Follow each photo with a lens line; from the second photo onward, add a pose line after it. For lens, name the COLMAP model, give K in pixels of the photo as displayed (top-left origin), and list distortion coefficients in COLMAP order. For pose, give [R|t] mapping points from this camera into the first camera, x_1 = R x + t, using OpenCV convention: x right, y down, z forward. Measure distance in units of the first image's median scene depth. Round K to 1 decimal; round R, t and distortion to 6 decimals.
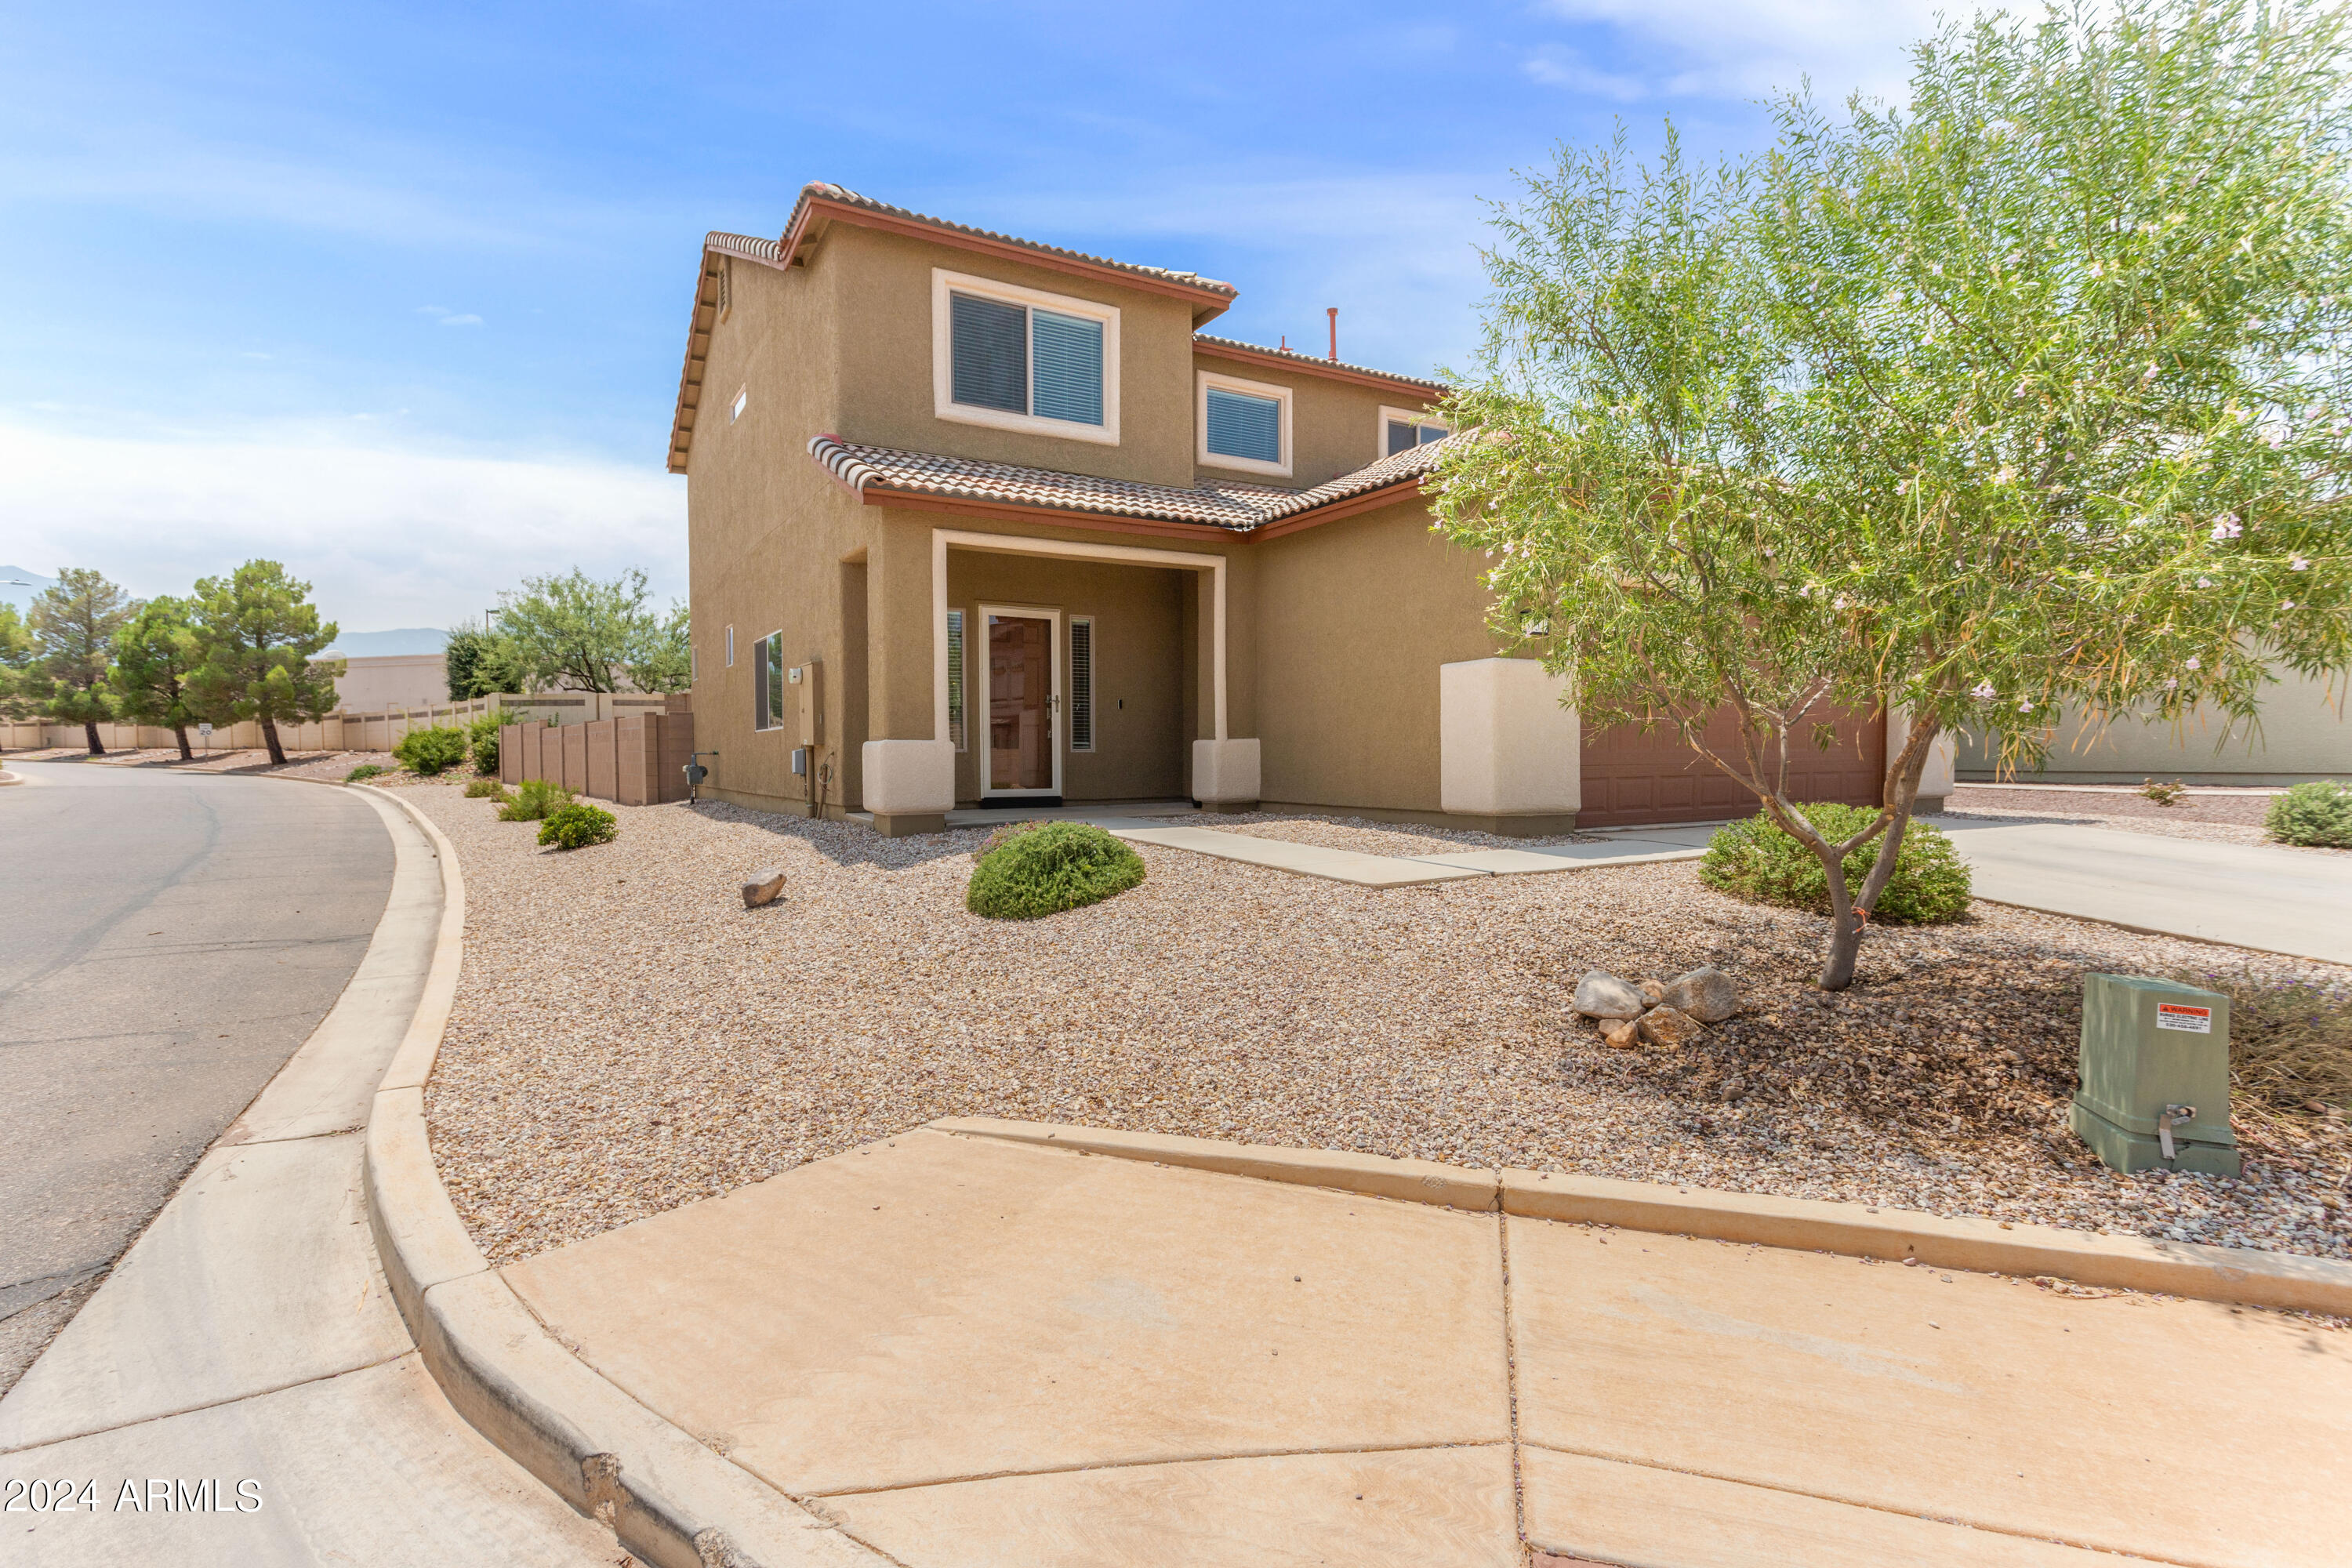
lens RADIAL K [[1134.5, 0, 1175.5], [0, 1134.5, 781.3], [0, 0, 1]] dist [0.035037, 0.002670]
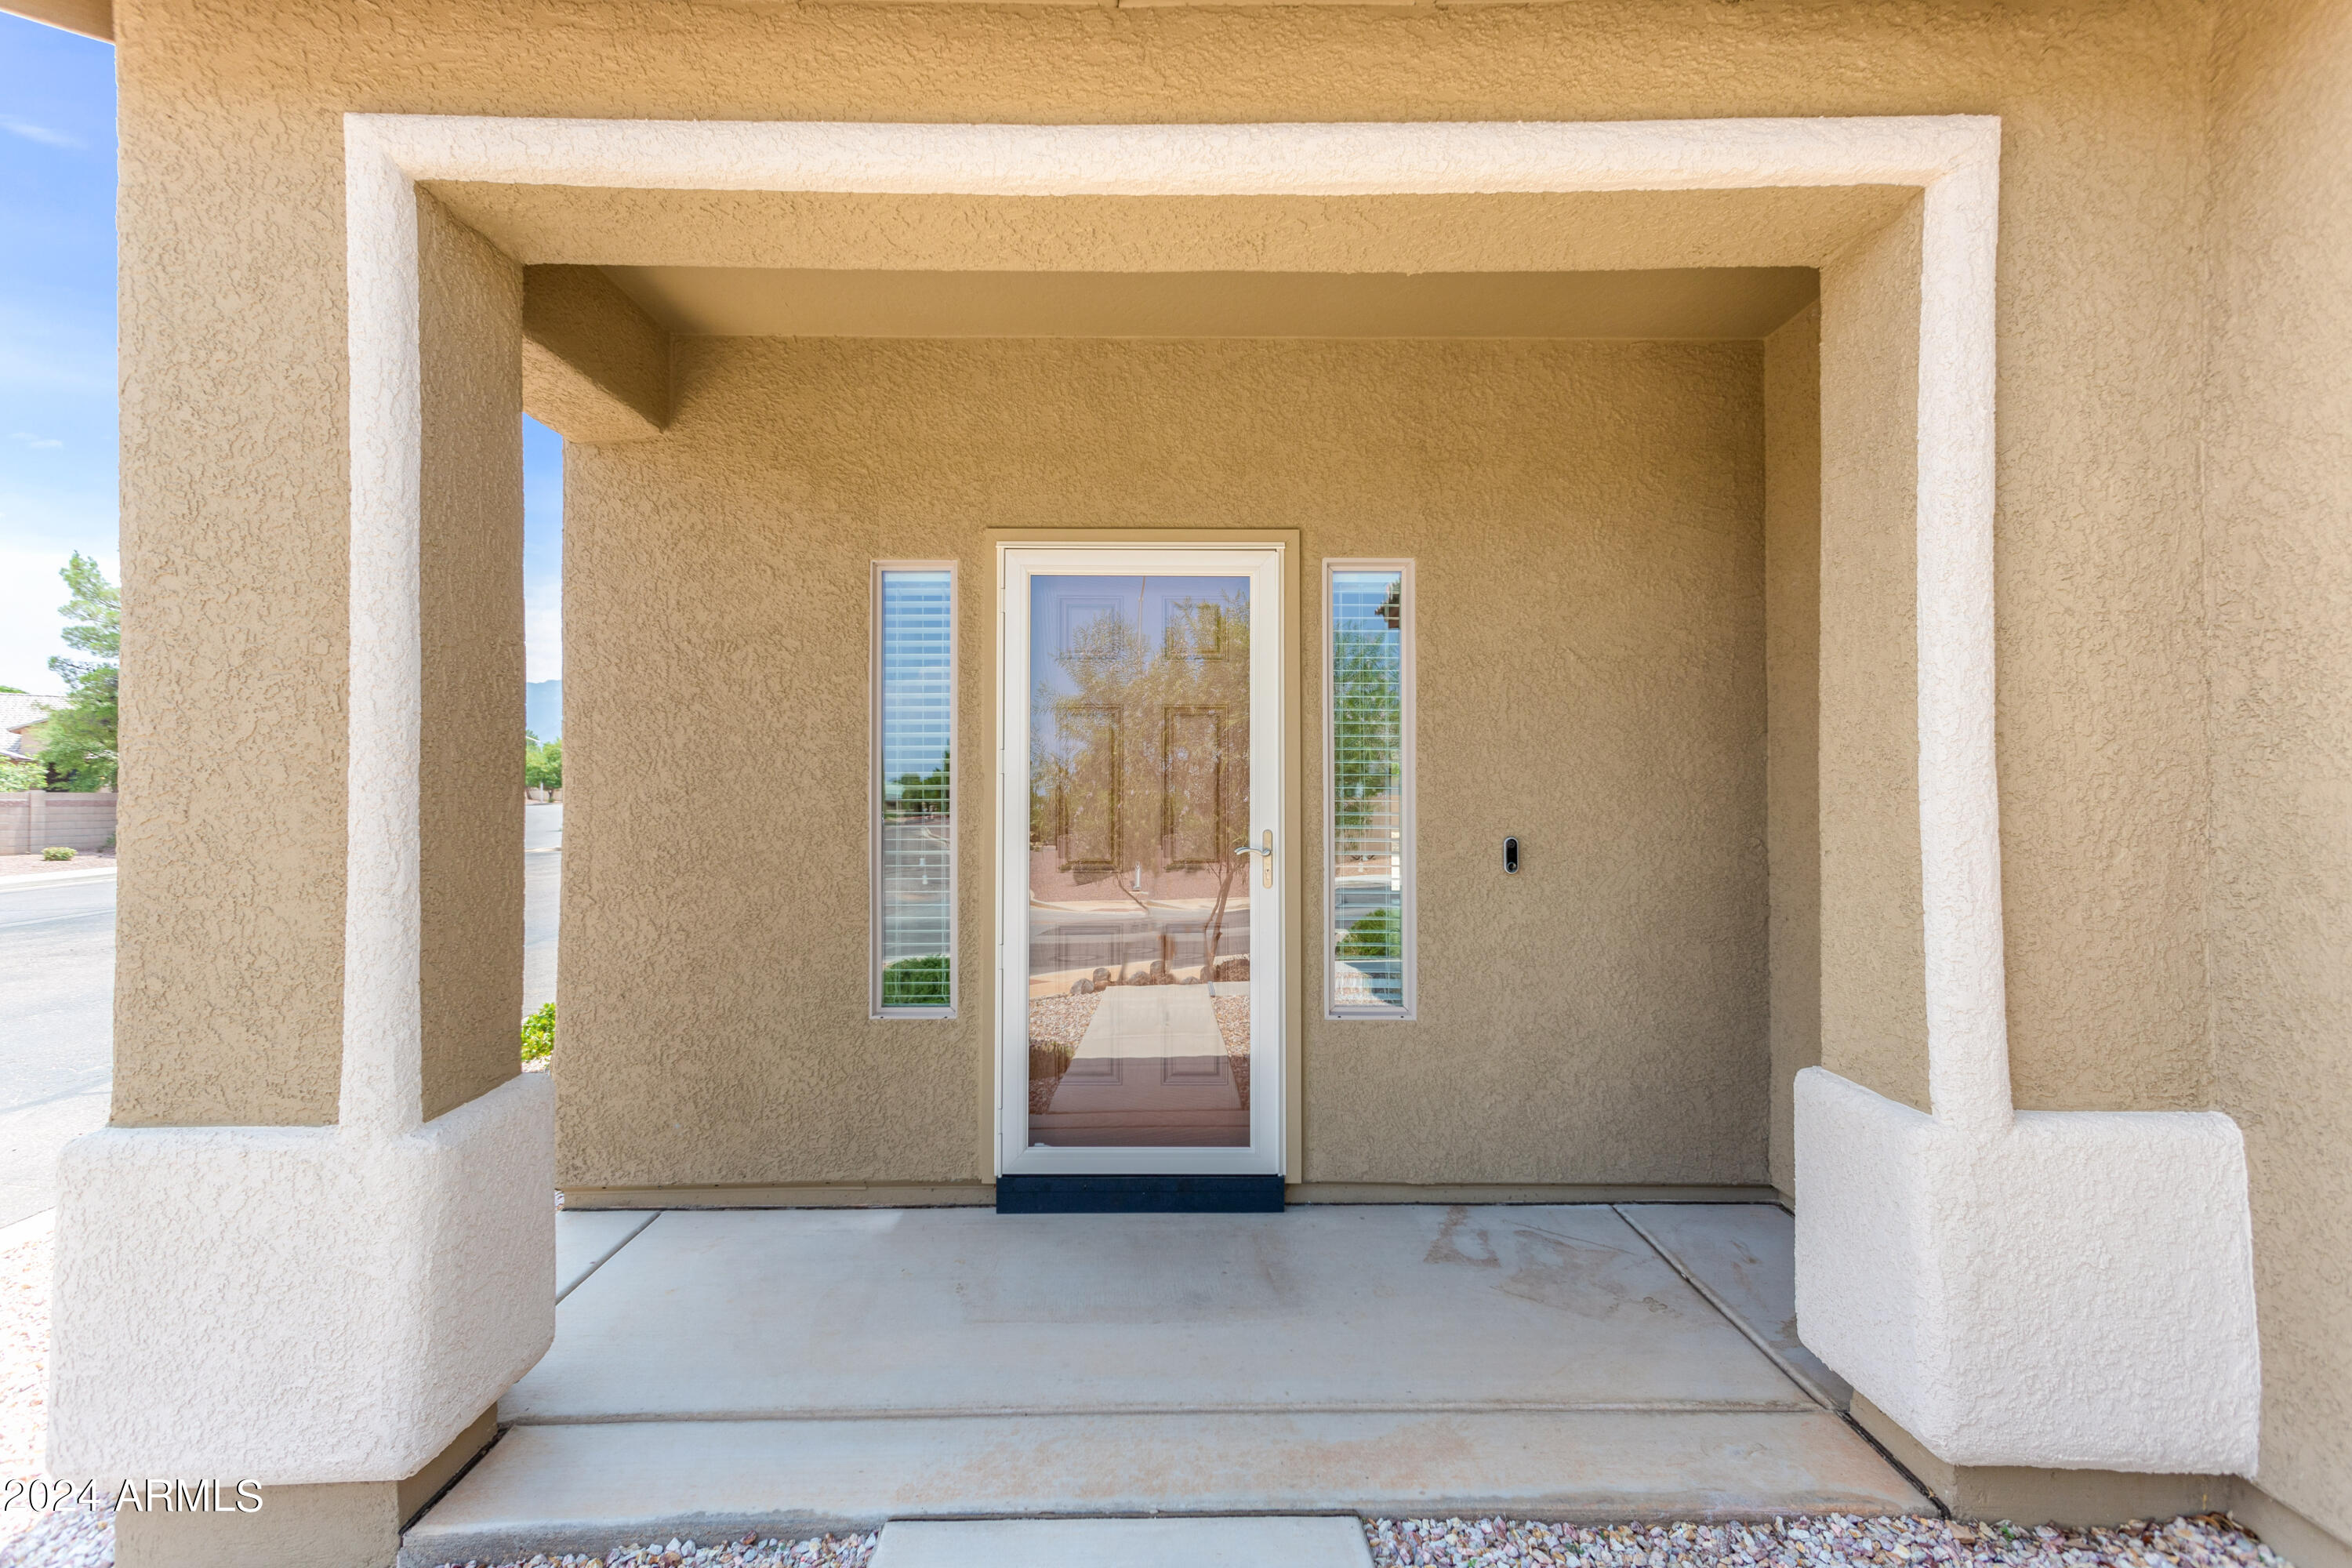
lens RADIAL K [[1134.5, 0, 1167.1], [0, 1134.5, 782.4], [0, 0, 1]] dist [0.035037, 0.002670]
pose [[0.871103, -0.003575, -0.491088, 0.018937], [-0.015743, 0.999256, -0.035199, -0.080152], [0.490848, 0.038393, 0.870399, 0.756900]]
